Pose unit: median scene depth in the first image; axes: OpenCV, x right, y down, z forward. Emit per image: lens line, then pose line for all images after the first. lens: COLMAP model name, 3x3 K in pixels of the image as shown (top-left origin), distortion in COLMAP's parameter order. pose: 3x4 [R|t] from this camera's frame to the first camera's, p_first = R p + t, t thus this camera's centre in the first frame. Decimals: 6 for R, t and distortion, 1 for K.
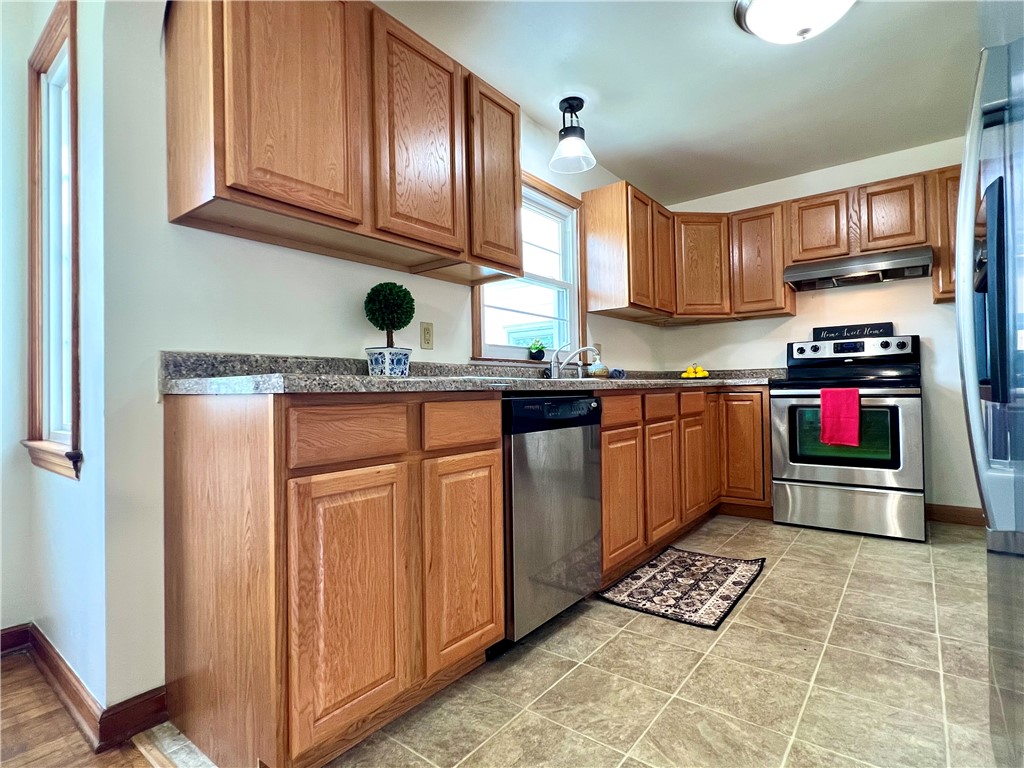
lens RADIAL K [[514.2, 0, 512.0], [0, 514.2, 384.0], [0, 0, 1]] dist [-0.002291, -0.000388]
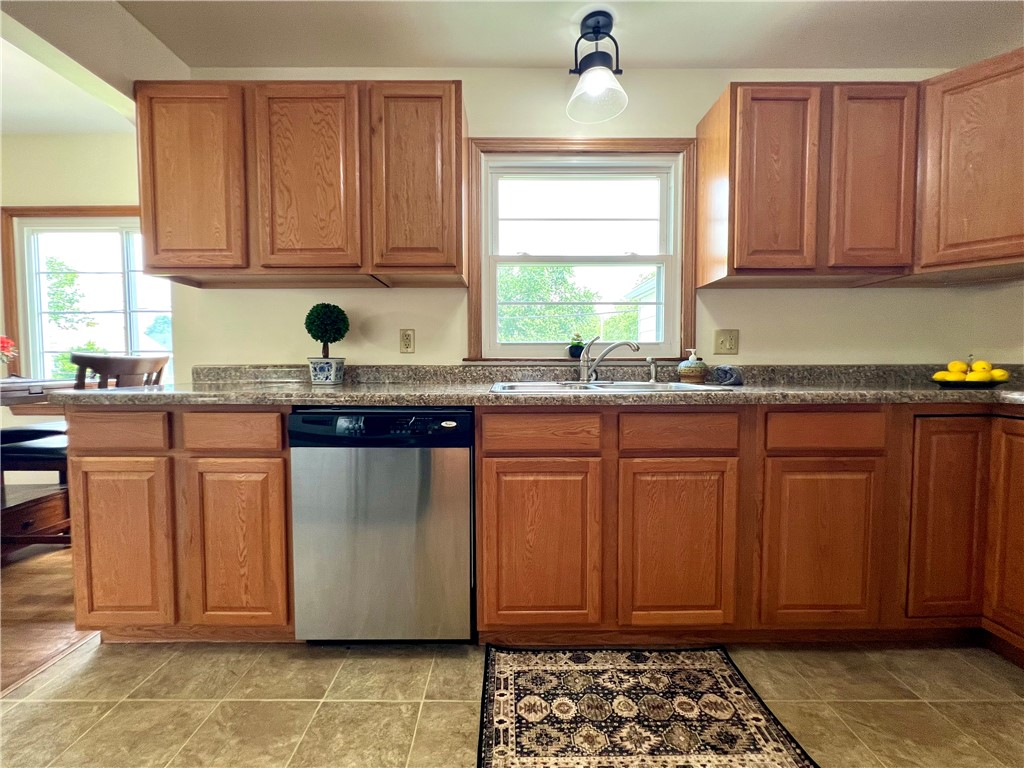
lens RADIAL K [[408.2, 0, 510.9], [0, 408.2, 382.1], [0, 0, 1]] dist [-0.000919, 0.000468]
pose [[0.620194, 0.053730, -0.782606, 0.680751], [-0.002585, 0.997786, 0.066455, -0.065570], [0.784444, -0.039192, 0.618960, 0.630331]]
